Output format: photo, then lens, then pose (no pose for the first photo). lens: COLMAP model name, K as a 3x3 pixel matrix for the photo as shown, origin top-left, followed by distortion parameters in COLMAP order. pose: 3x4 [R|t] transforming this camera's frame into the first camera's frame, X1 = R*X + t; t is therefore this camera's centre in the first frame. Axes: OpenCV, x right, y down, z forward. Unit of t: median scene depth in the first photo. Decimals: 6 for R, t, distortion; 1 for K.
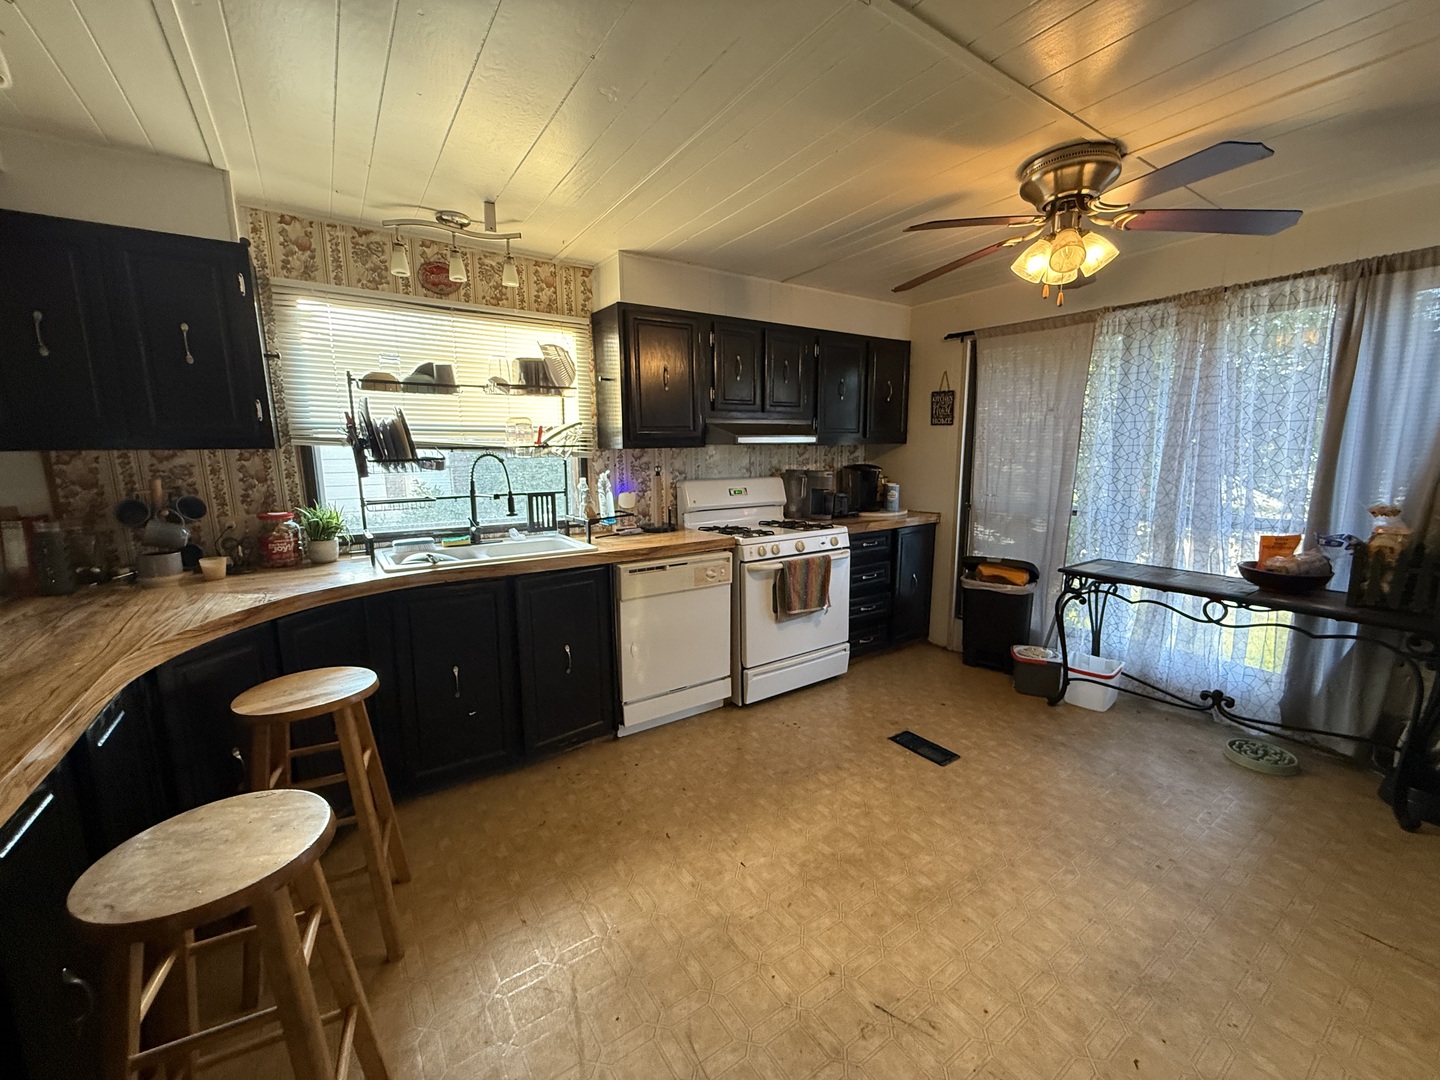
lens RADIAL K [[574.6, 0, 716.4], [0, 574.6, 541.8], [0, 0, 1]] dist [-0.000068, -0.000207]
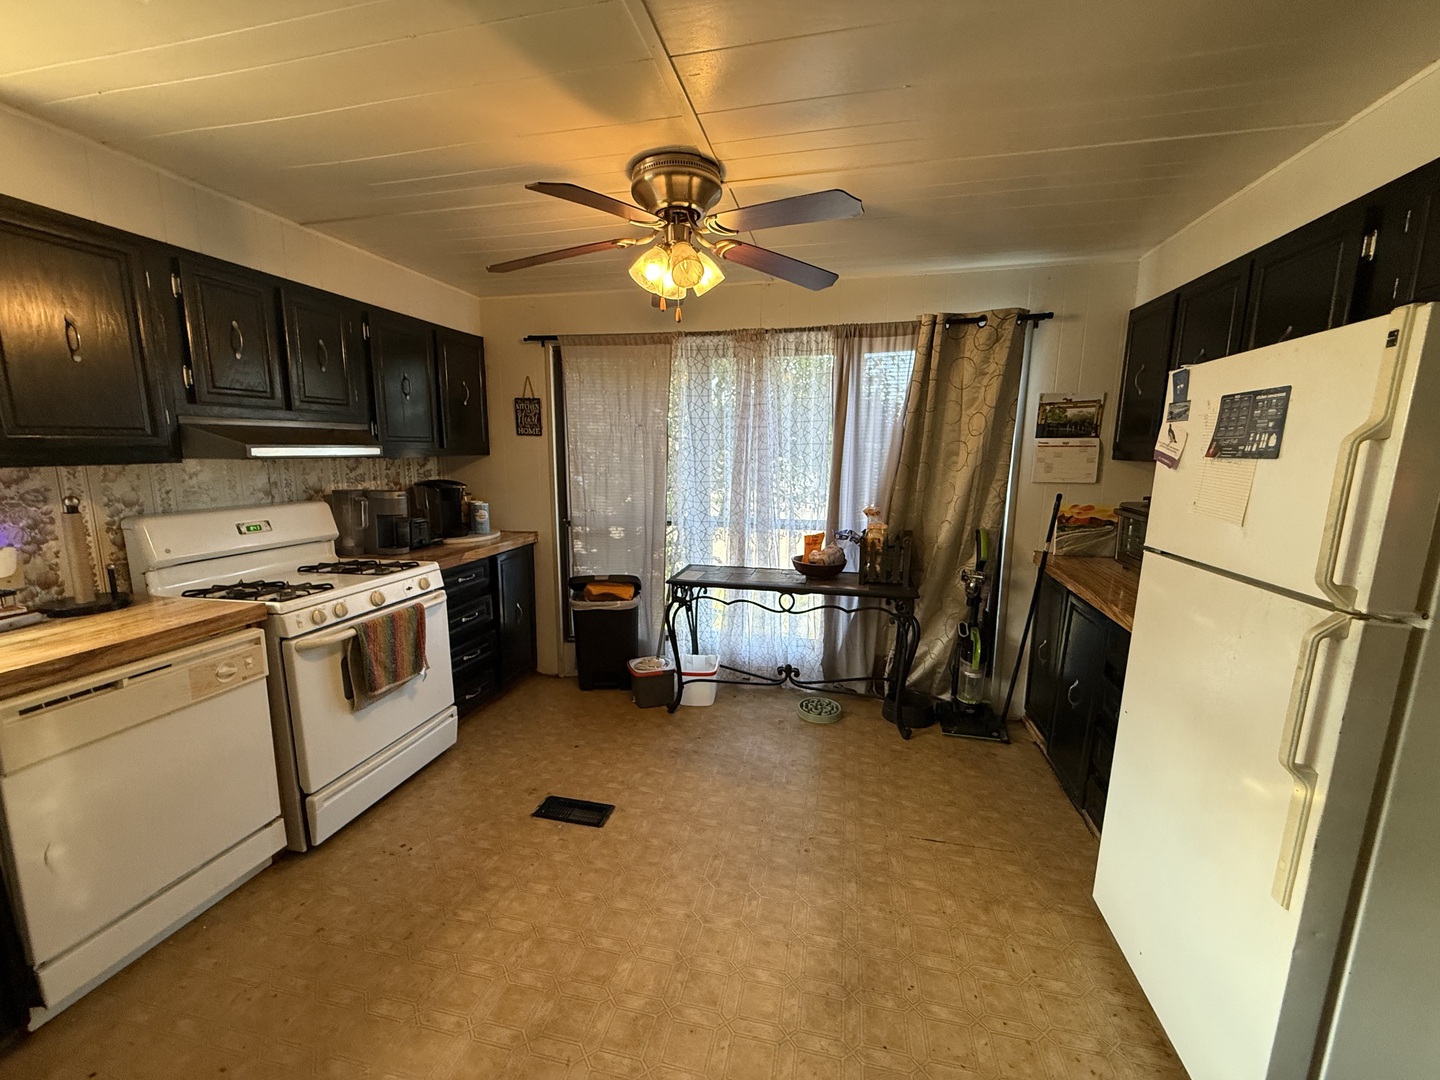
lens RADIAL K [[574.6, 0, 716.4], [0, 574.6, 541.8], [0, 0, 1]] dist [-0.000068, -0.000207]
pose [[0.730537, -0.095042, 0.676227, -0.026630], [0.098765, 0.994561, 0.033085, -0.046939], [-0.675693, 0.042618, 0.735950, 0.177389]]
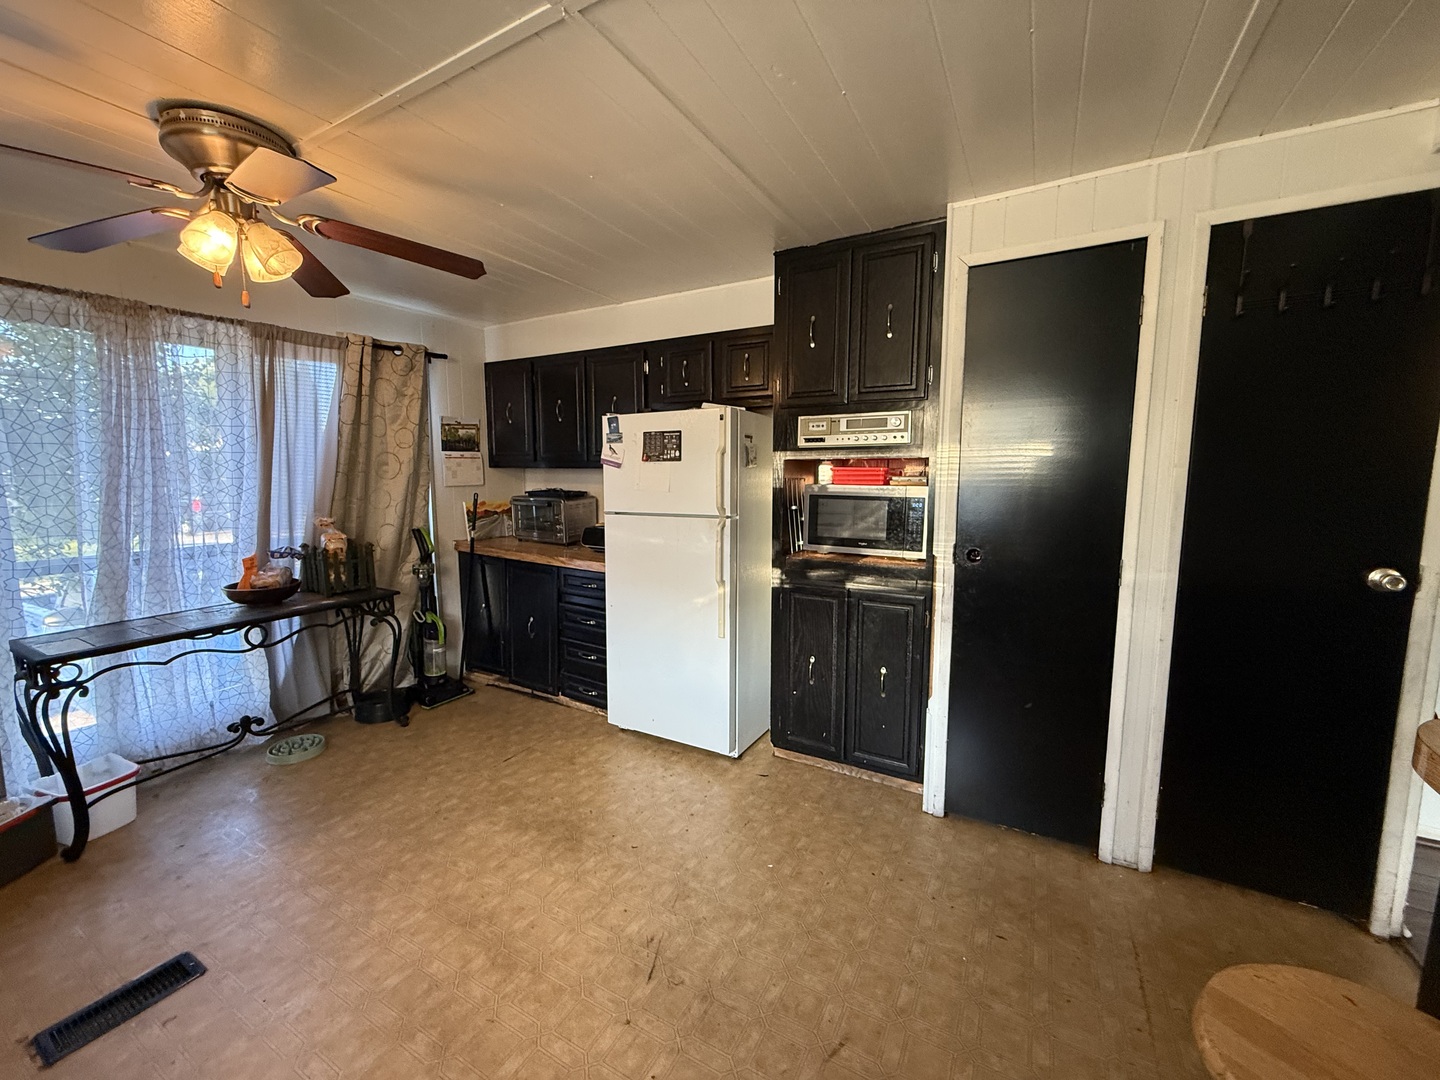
lens RADIAL K [[574.6, 0, 716.4], [0, 574.6, 541.8], [0, 0, 1]] dist [-0.000068, -0.000207]
pose [[-0.446226, -0.103793, 0.888881, -0.315108], [0.151771, 0.970087, 0.189465, -0.090672], [-0.881957, 0.219451, -0.417125, 0.547299]]
